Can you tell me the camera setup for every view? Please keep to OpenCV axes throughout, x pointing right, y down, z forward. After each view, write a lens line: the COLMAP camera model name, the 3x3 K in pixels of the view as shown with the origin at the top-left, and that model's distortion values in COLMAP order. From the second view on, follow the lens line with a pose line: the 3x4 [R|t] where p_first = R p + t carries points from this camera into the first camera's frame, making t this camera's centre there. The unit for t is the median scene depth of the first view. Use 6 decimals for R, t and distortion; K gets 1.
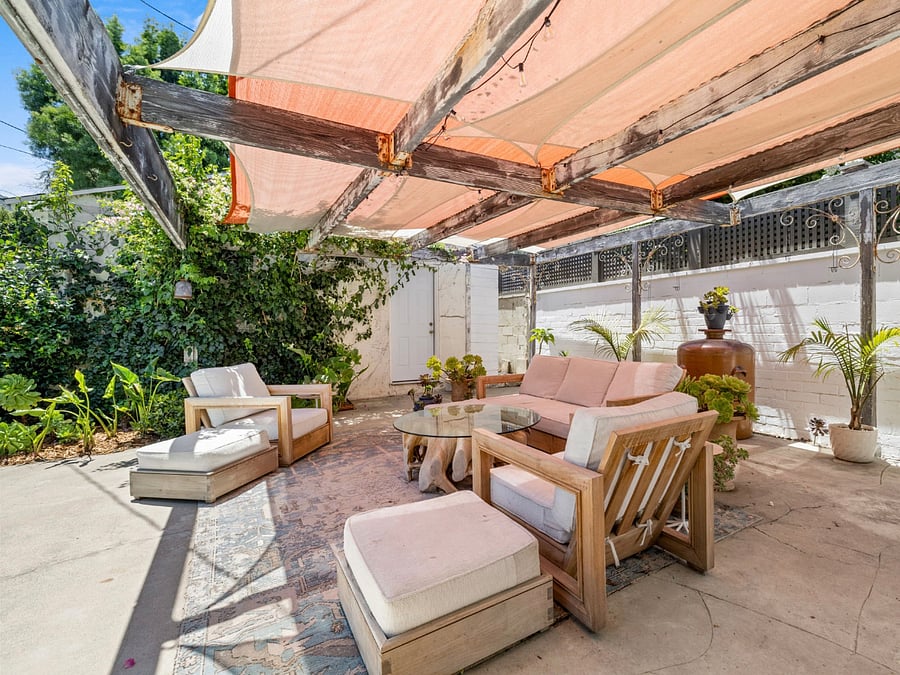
lens RADIAL K [[378.2, 0, 451.0], [0, 378.2, 325.2], [0, 0, 1]] dist [0.000193, -0.000080]
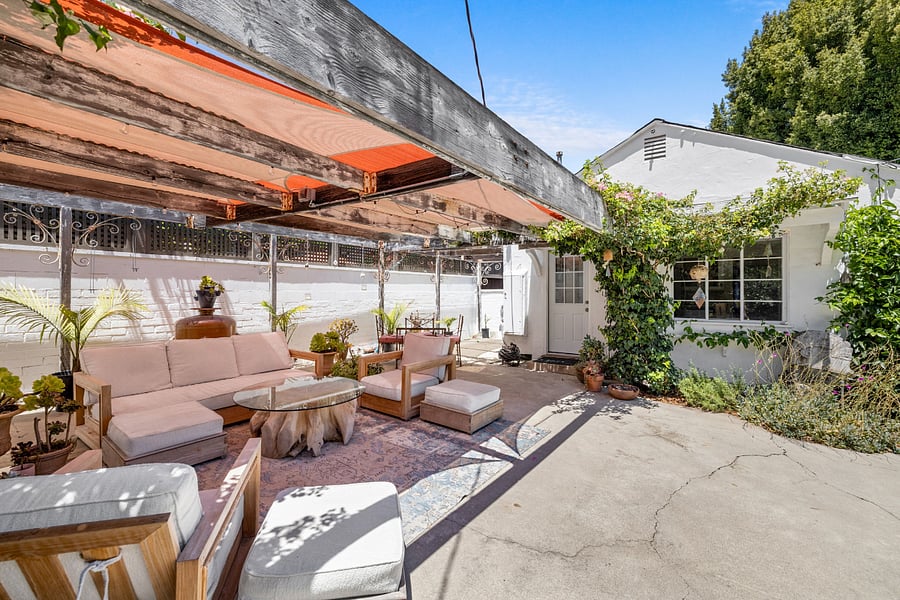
lens RADIAL K [[378.8, 0, 451.2], [0, 378.8, 292.5], [0, 0, 1]] dist [-0.020507, 0.000083]
pose [[-0.367614, 0.008111, 0.929943, -0.957618], [-0.002569, 0.999949, -0.009738, -0.037901], [-0.929975, -0.005969, -0.367574, 0.794018]]
